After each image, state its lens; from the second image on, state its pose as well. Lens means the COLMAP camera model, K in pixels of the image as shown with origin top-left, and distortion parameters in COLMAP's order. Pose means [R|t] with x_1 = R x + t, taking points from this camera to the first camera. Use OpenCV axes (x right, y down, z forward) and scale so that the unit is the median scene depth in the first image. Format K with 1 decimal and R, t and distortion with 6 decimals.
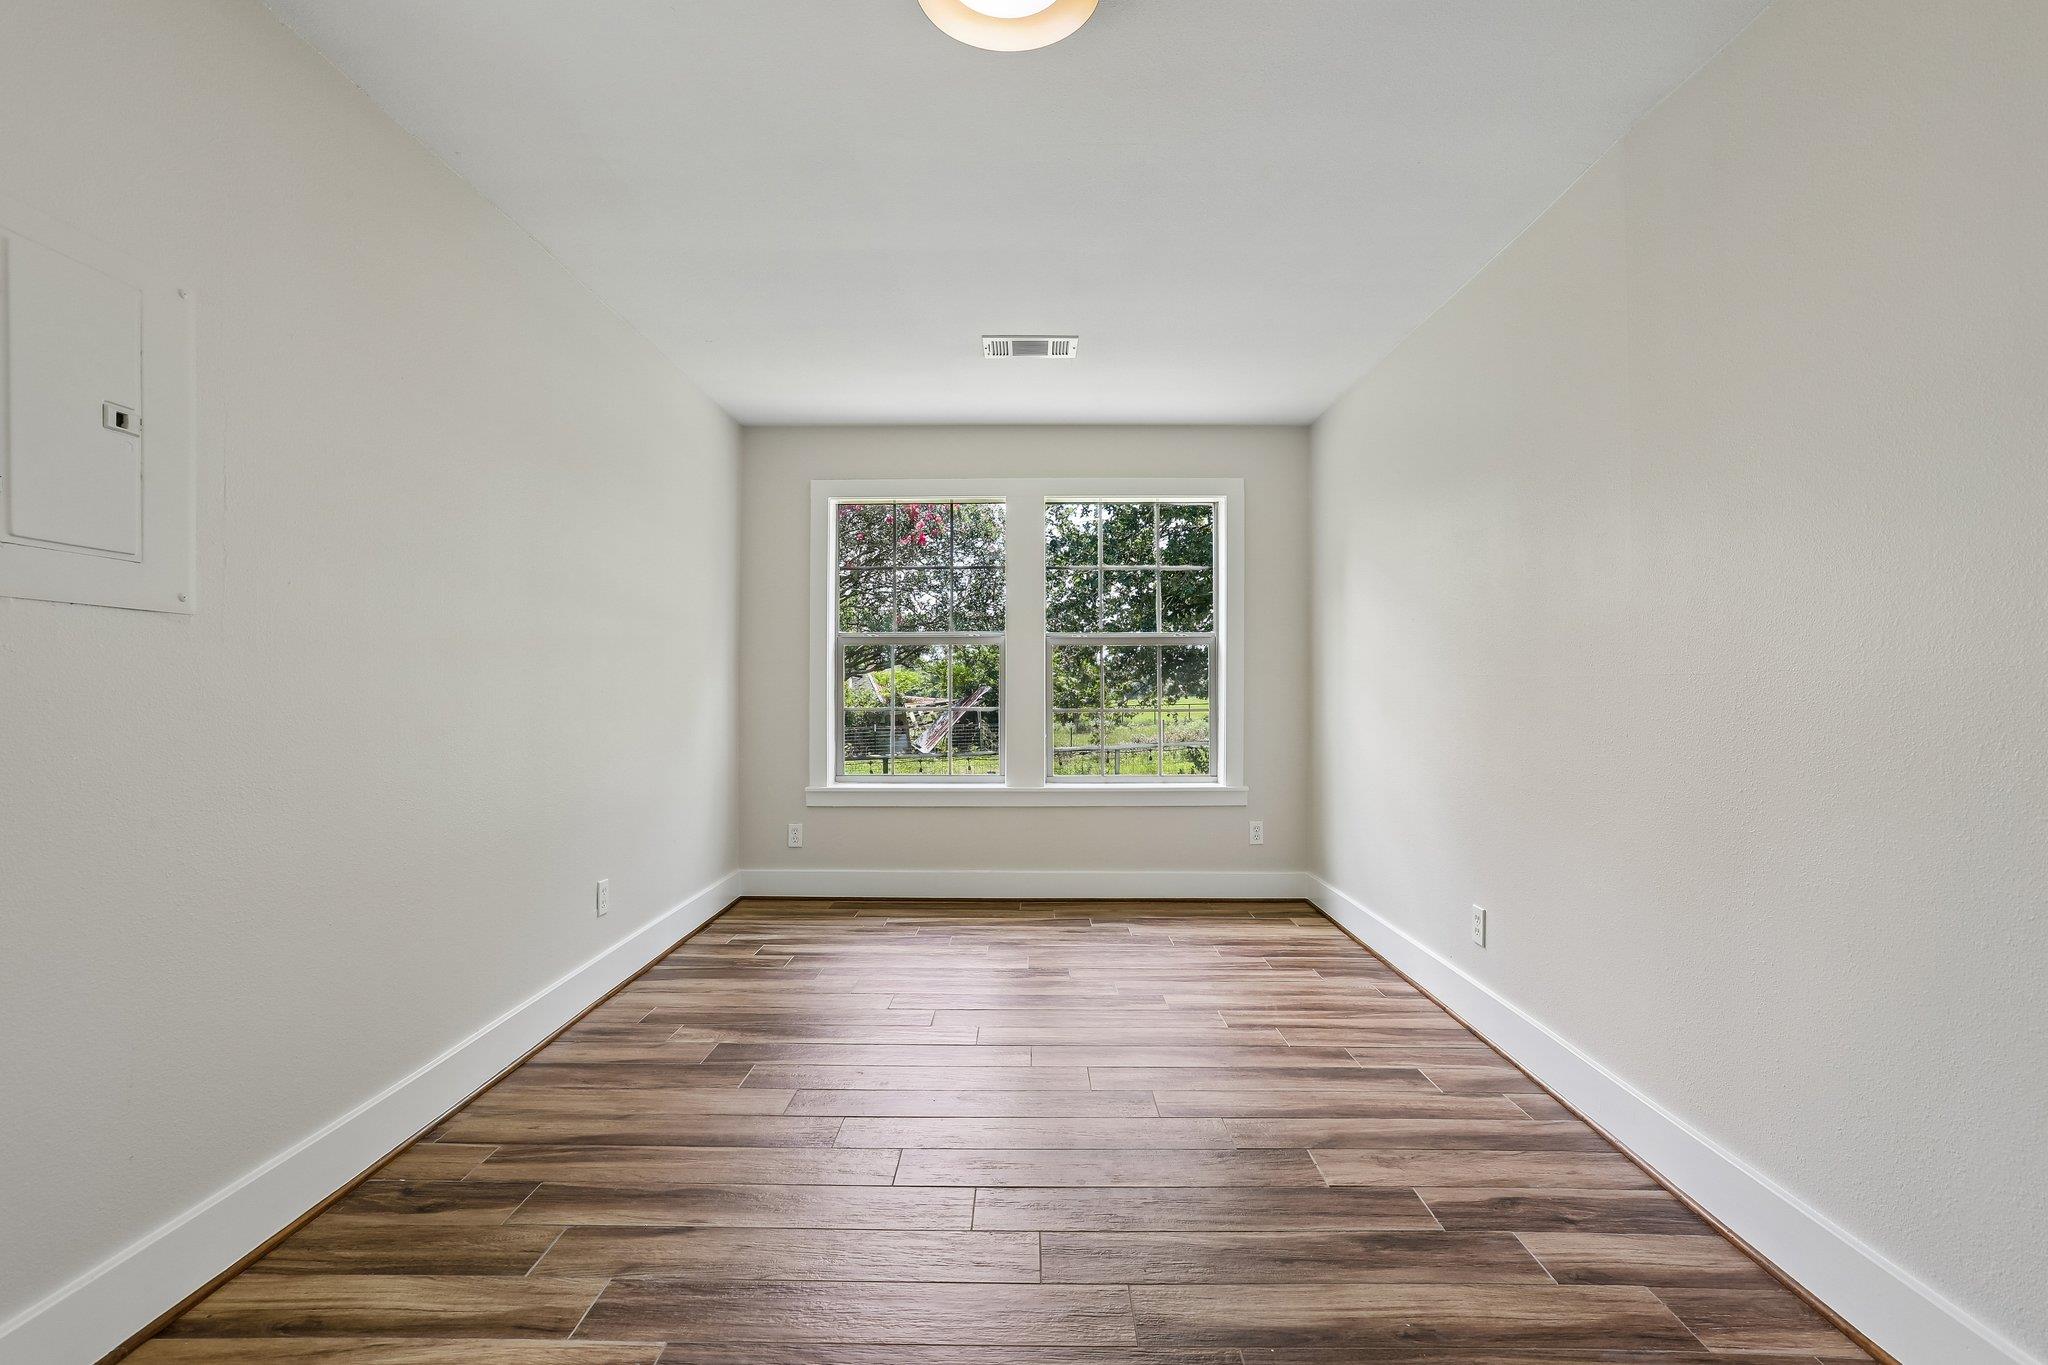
lens RADIAL K [[919.4, 0, 1021.1], [0, 919.4, 682.4], [0, 0, 1]] dist [-0.053722, 0.031108]
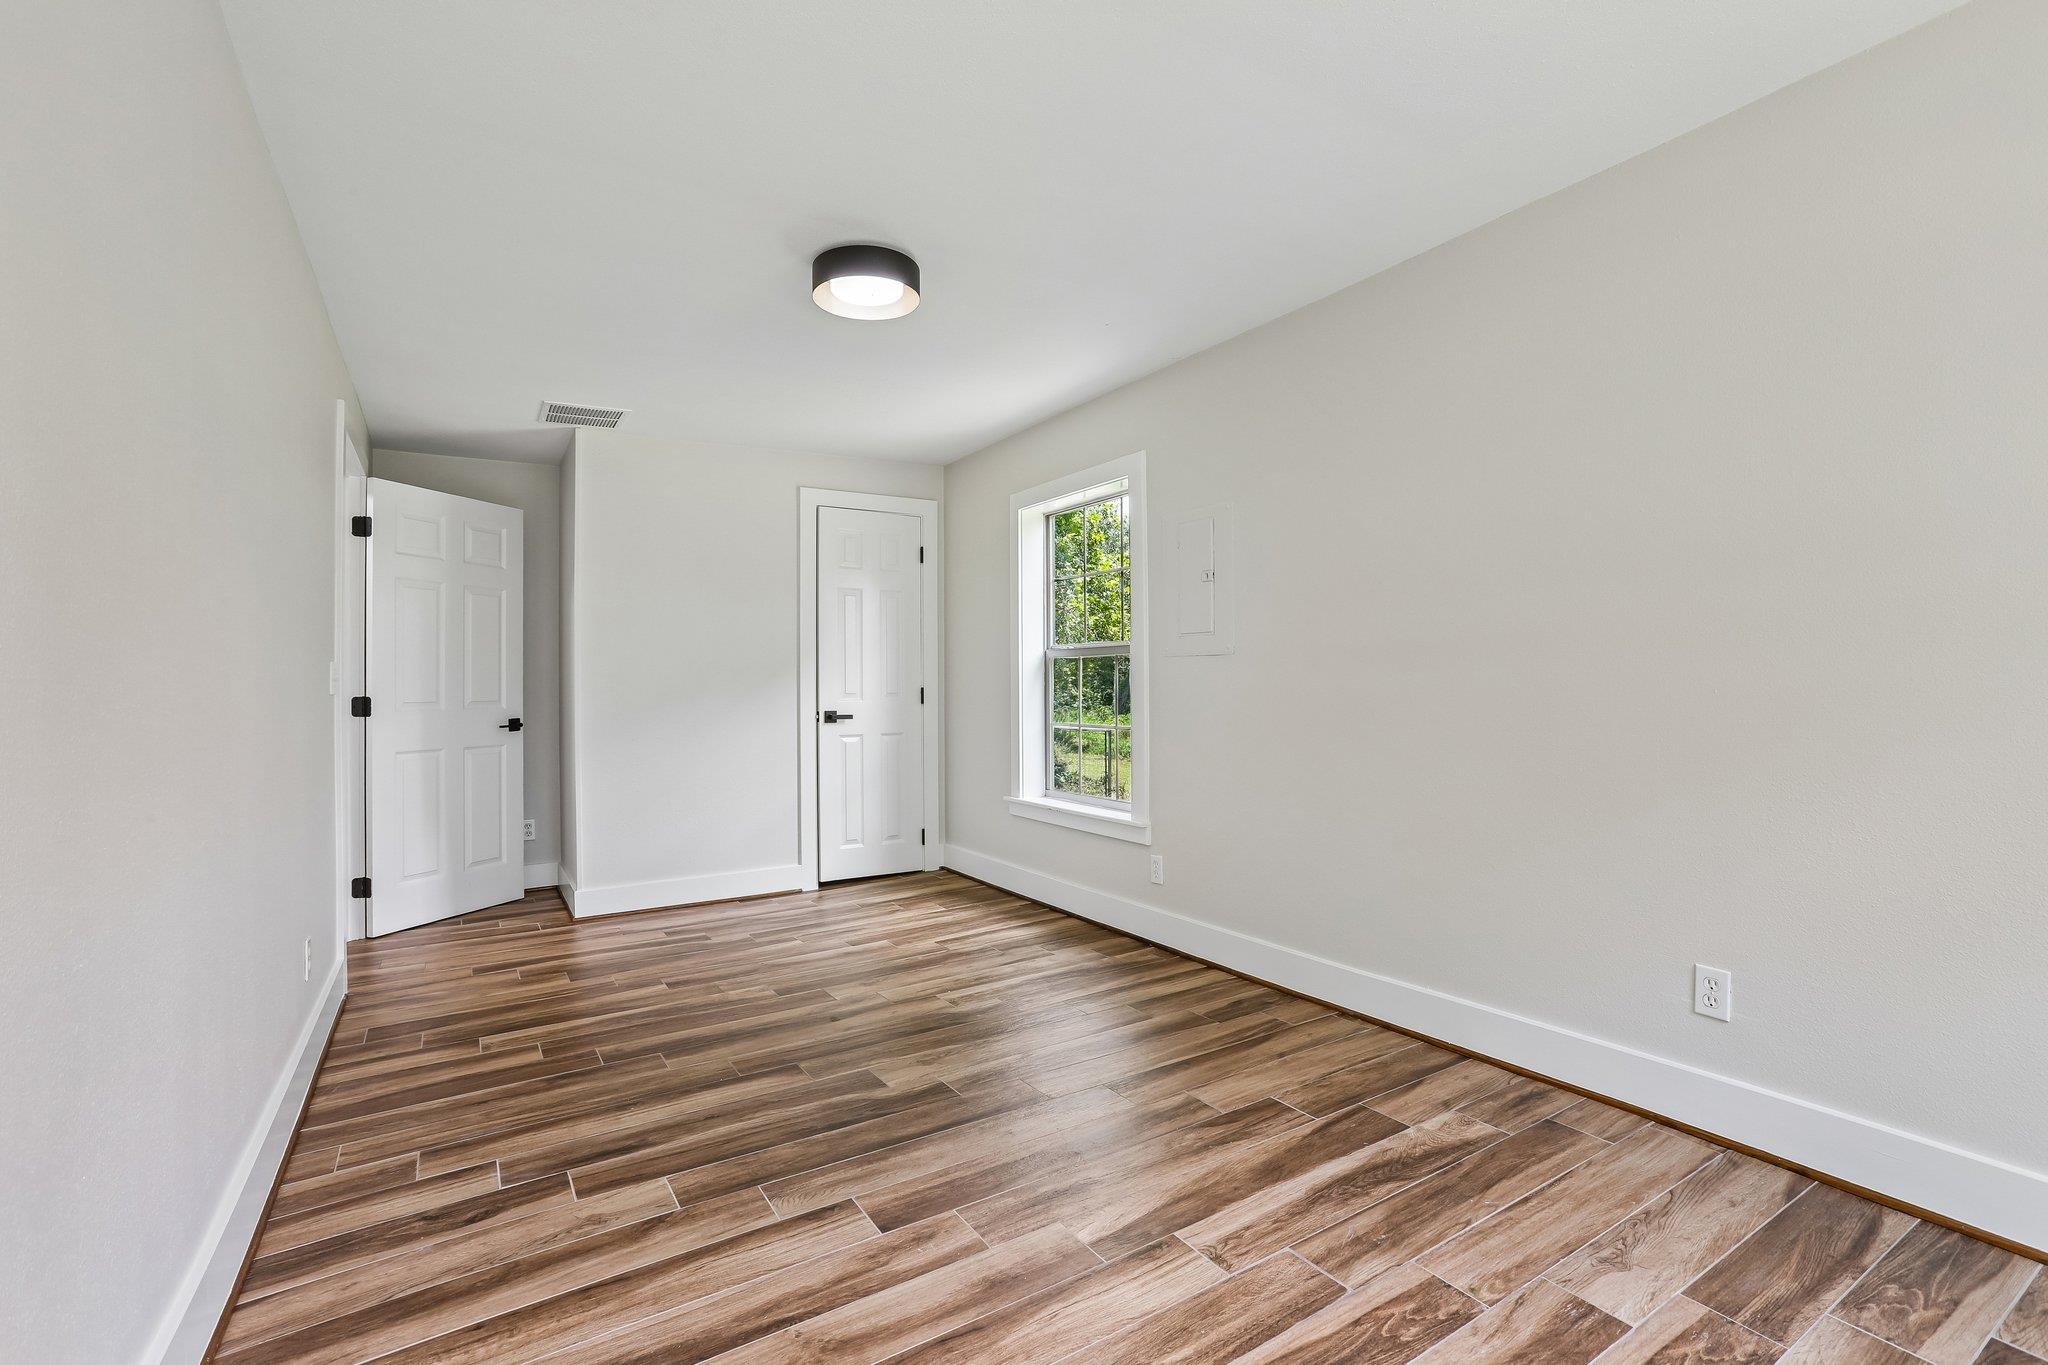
lens RADIAL K [[919.4, 0, 1021.1], [0, 919.4, 682.4], [0, 0, 1]] dist [-0.053722, 0.031108]
pose [[-0.839454, 0.003658, -0.543418, 0.365713], [0.011704, 0.999867, -0.011349, 0.004789], [0.543304, -0.015887, -0.839386, 1.376245]]
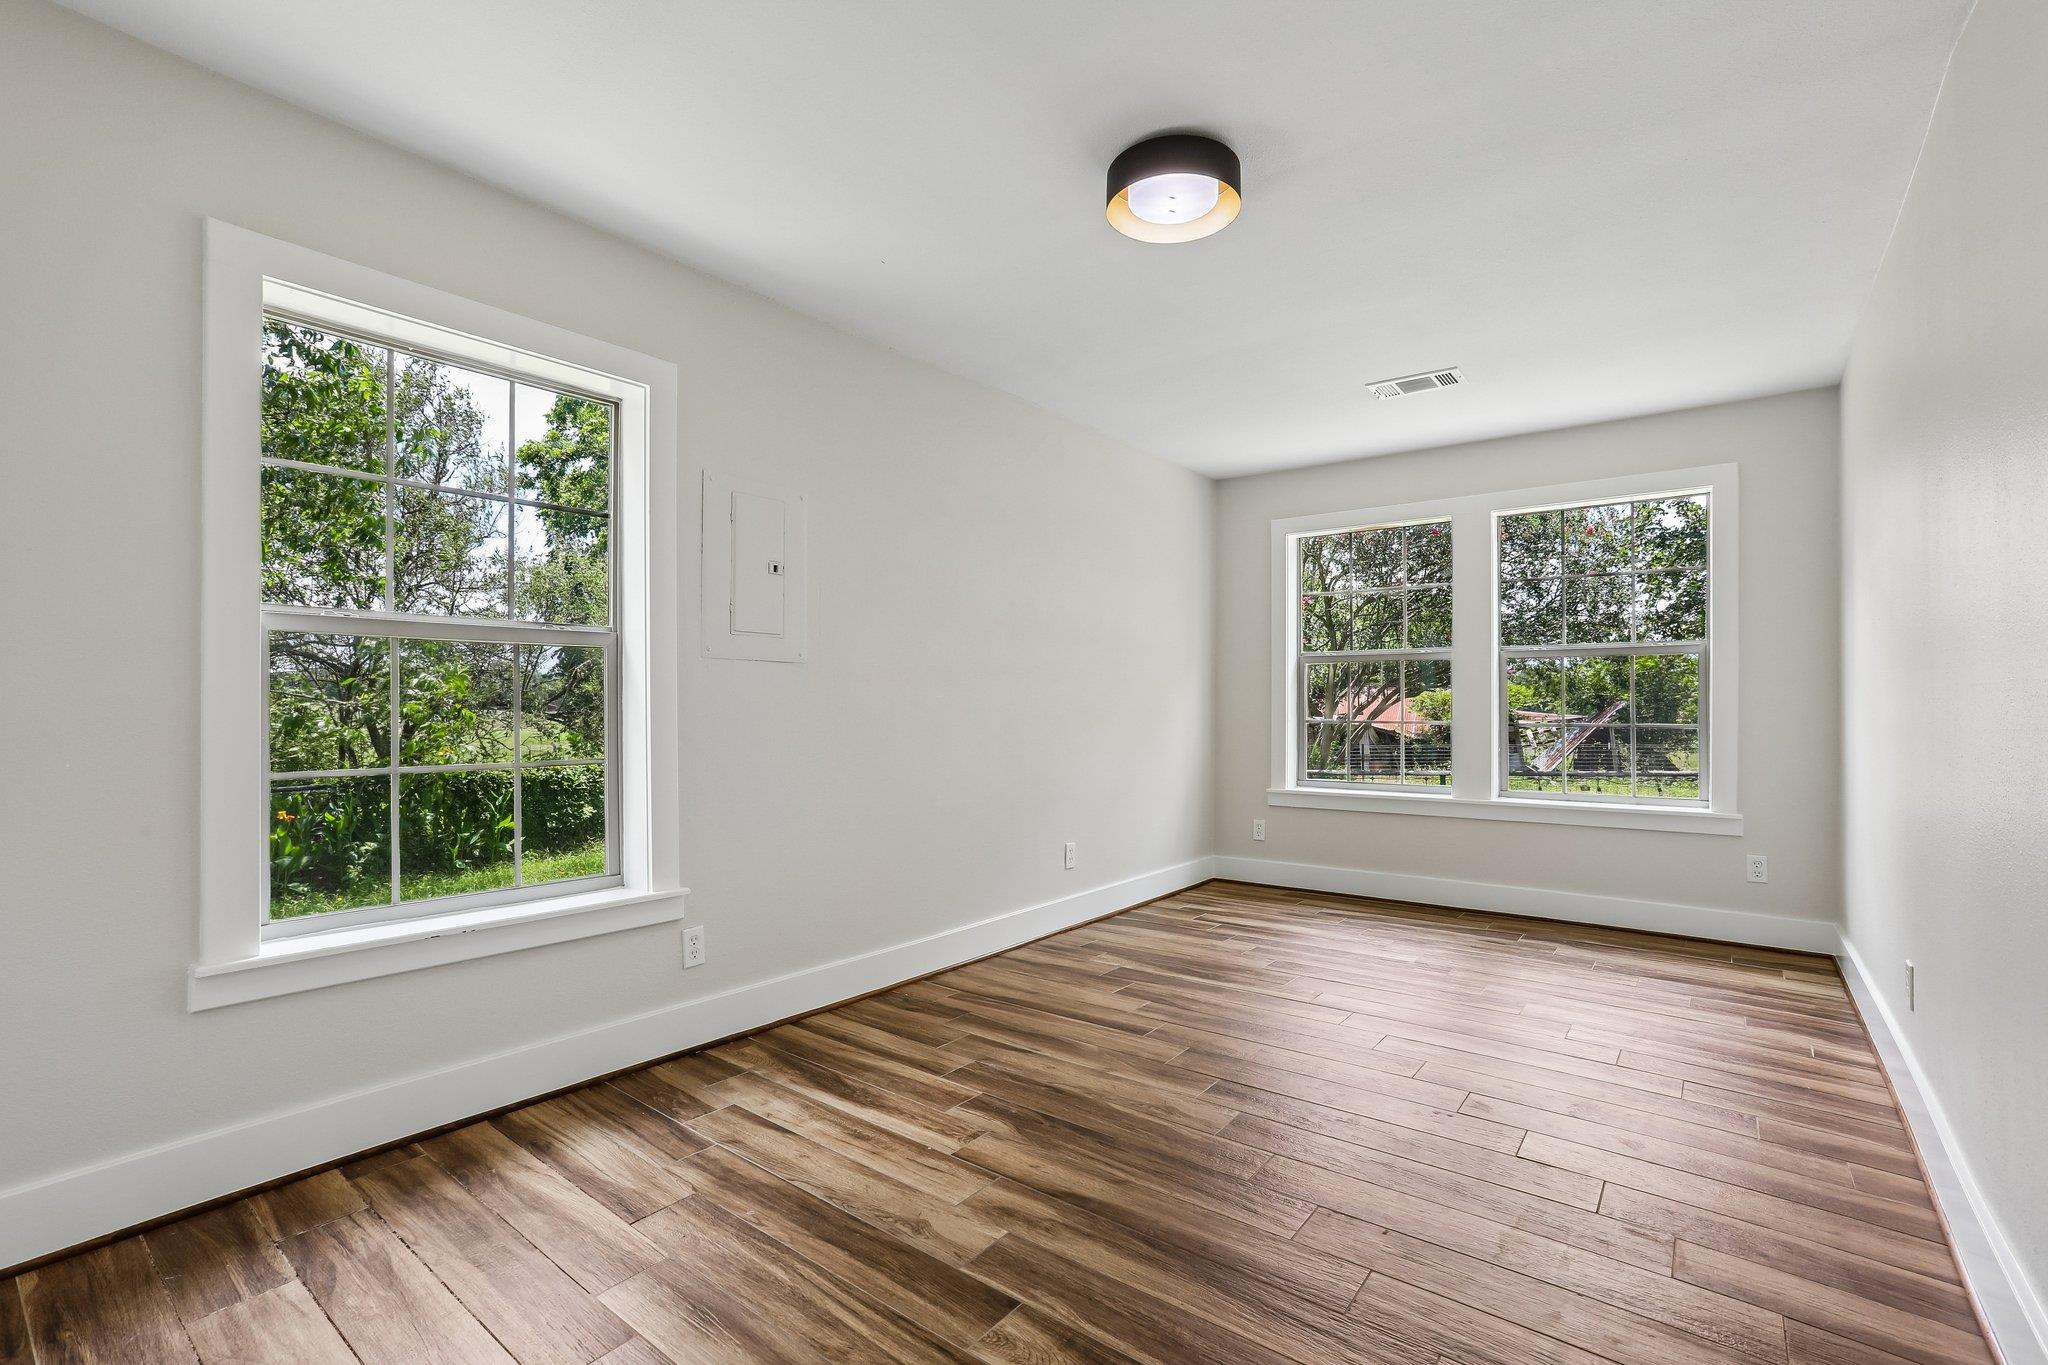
lens RADIAL K [[925.2, 0, 1029.7], [0, 925.2, 696.1], [0, 0, 1]] dist [-0.066744, 0.040061]
pose [[0.796696, -0.004551, -0.604363, 0.352187], [0.003806, 0.999990, -0.002512, 0.000528], [0.604368, -0.000299, 0.796705, -0.150664]]
